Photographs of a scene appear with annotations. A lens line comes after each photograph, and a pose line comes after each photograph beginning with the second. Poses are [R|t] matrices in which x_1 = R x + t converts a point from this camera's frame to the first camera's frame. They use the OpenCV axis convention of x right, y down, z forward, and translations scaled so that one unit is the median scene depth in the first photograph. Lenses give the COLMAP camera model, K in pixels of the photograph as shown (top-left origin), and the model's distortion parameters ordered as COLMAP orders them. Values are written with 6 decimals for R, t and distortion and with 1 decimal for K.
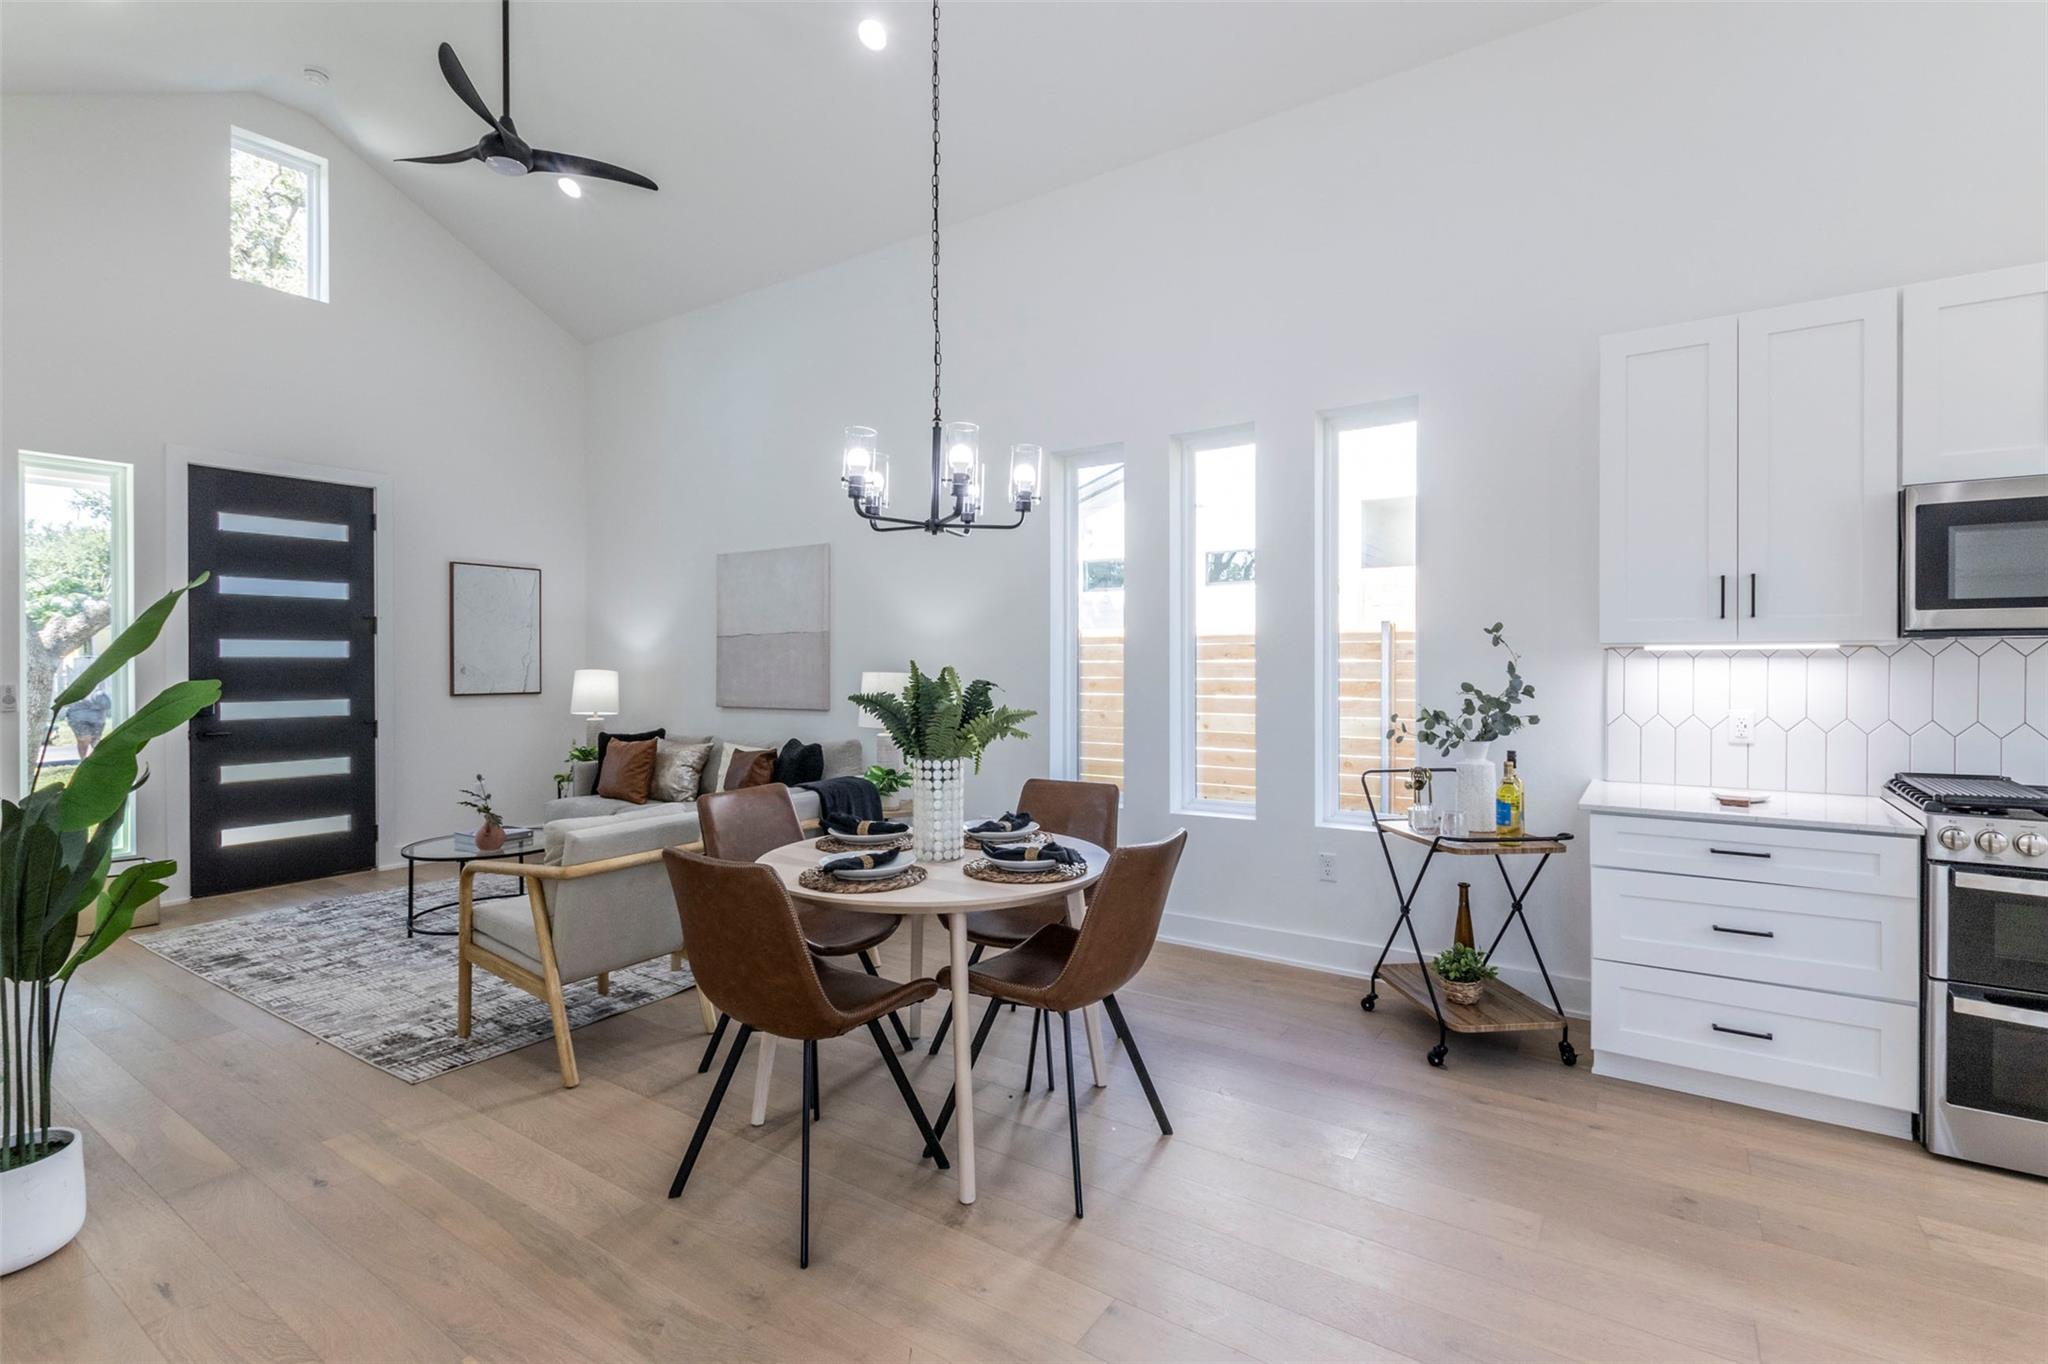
lens RADIAL K [[947.7, 0, 1018.7], [0, 947.7, 667.5], [0, 0, 1]] dist [-0.000159, -0.001024]
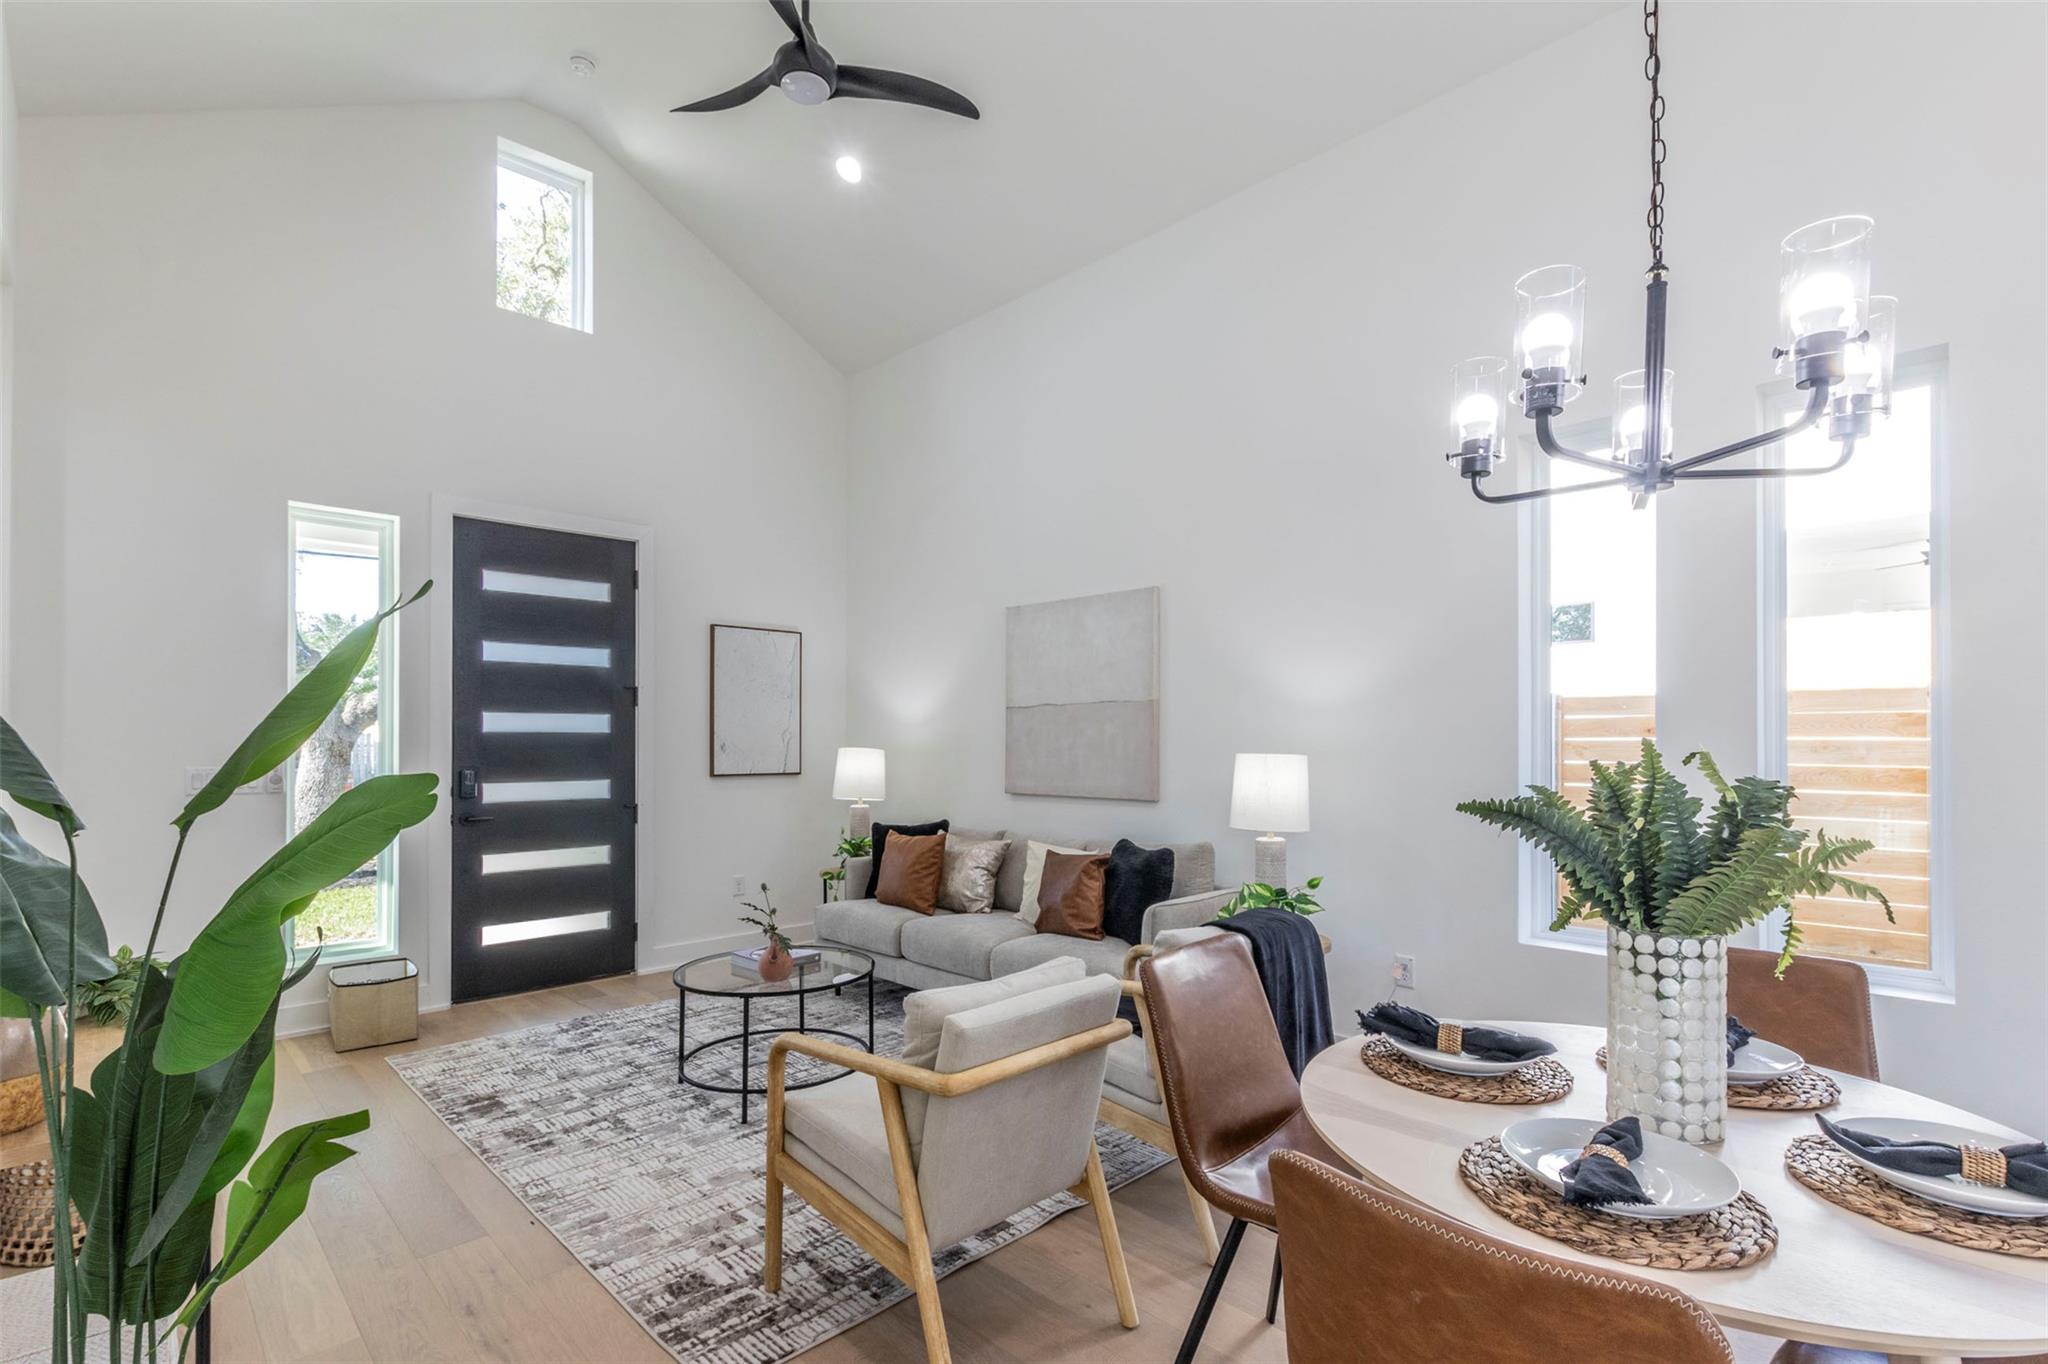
lens RADIAL K [[947.7, 0, 983.7], [0, 947.7, 736.4], [0, 0, 1]] dist [-0.000159, -0.001024]
pose [[0.974525, 0.001944, -0.224272, -0.190074], [-0.003816, 0.999961, -0.007911, -0.001614], [0.224248, 0.008566, 0.974494, 0.244530]]
